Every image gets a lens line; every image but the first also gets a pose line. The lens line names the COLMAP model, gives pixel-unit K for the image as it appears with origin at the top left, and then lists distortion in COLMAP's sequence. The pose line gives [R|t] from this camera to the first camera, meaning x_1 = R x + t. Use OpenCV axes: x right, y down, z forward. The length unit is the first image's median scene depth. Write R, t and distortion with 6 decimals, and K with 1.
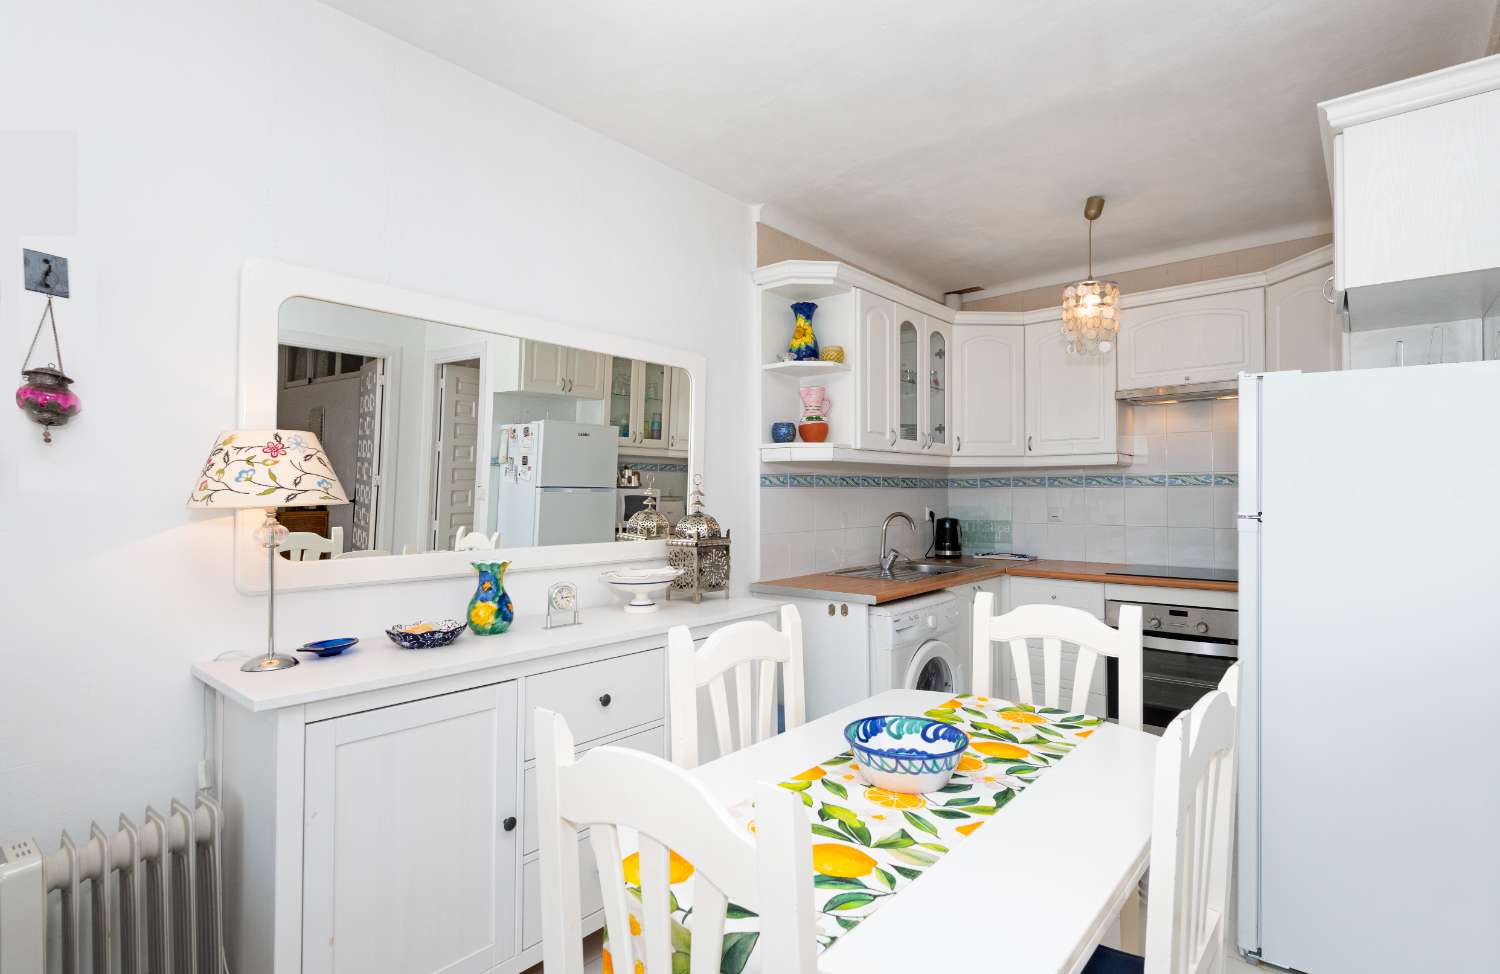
lens RADIAL K [[712.5, 0, 793.7], [0, 712.5, 487.5], [0, 0, 1]] dist [0.001514, 0.000028]
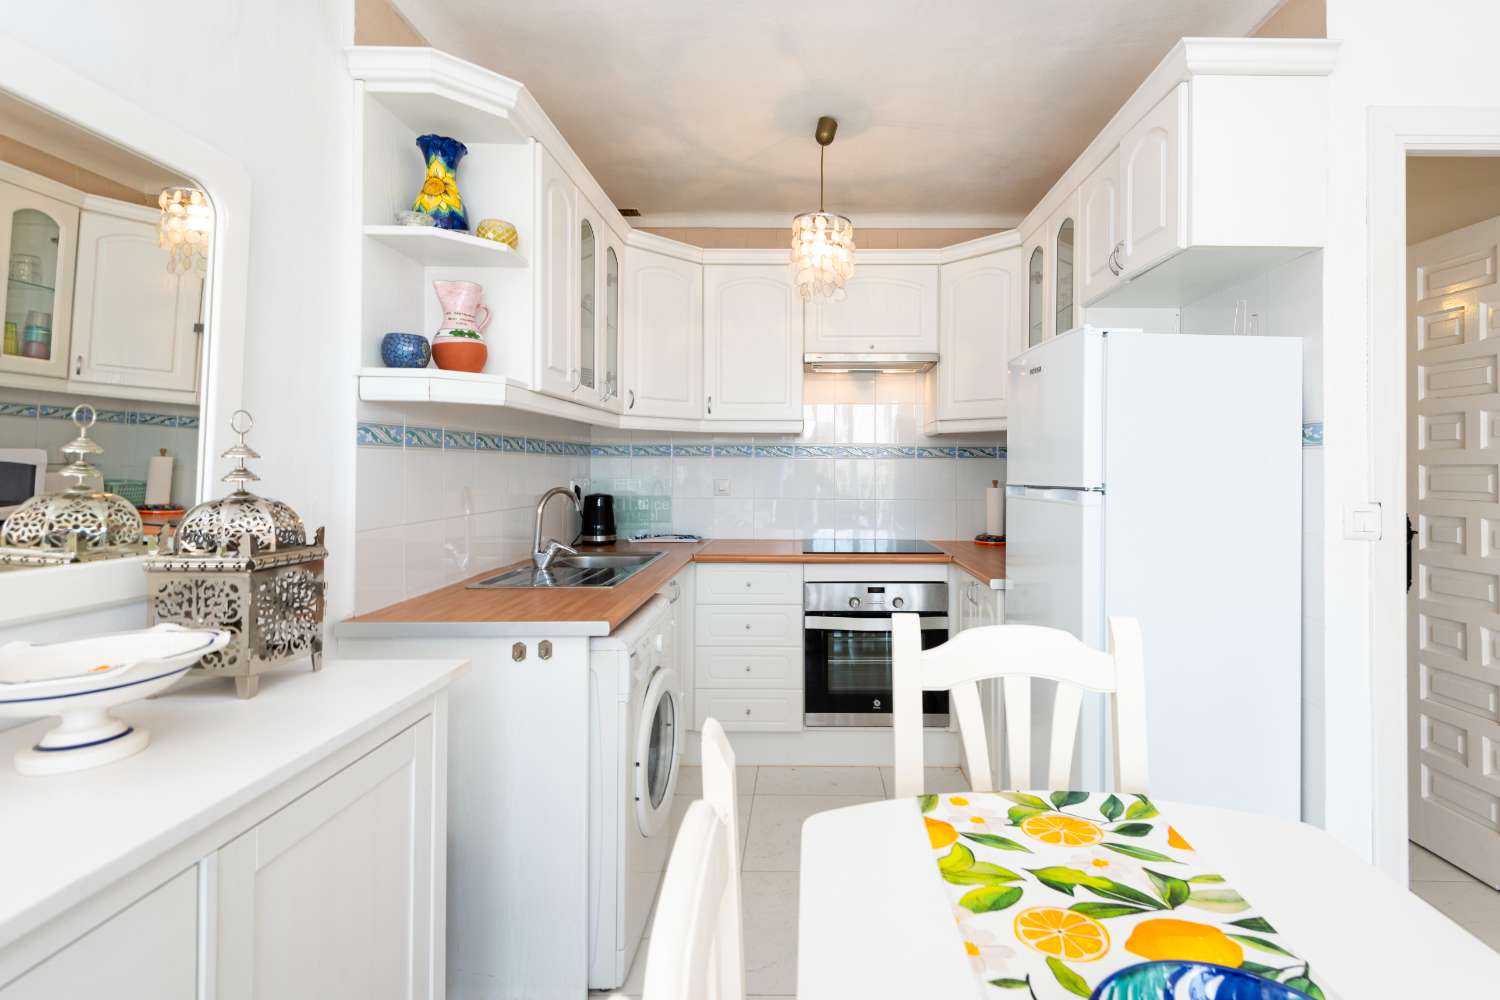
lens RADIAL K [[680.6, 0, 807.1], [0, 680.6, 466.8], [0, 0, 1]] dist [0.003430, 0.000042]
pose [[0.774519, 0.008427, 0.632495, -0.111261], [-0.013336, 0.999907, 0.003008, 0.010172], [-0.632410, -0.010765, 0.774559, 0.366896]]
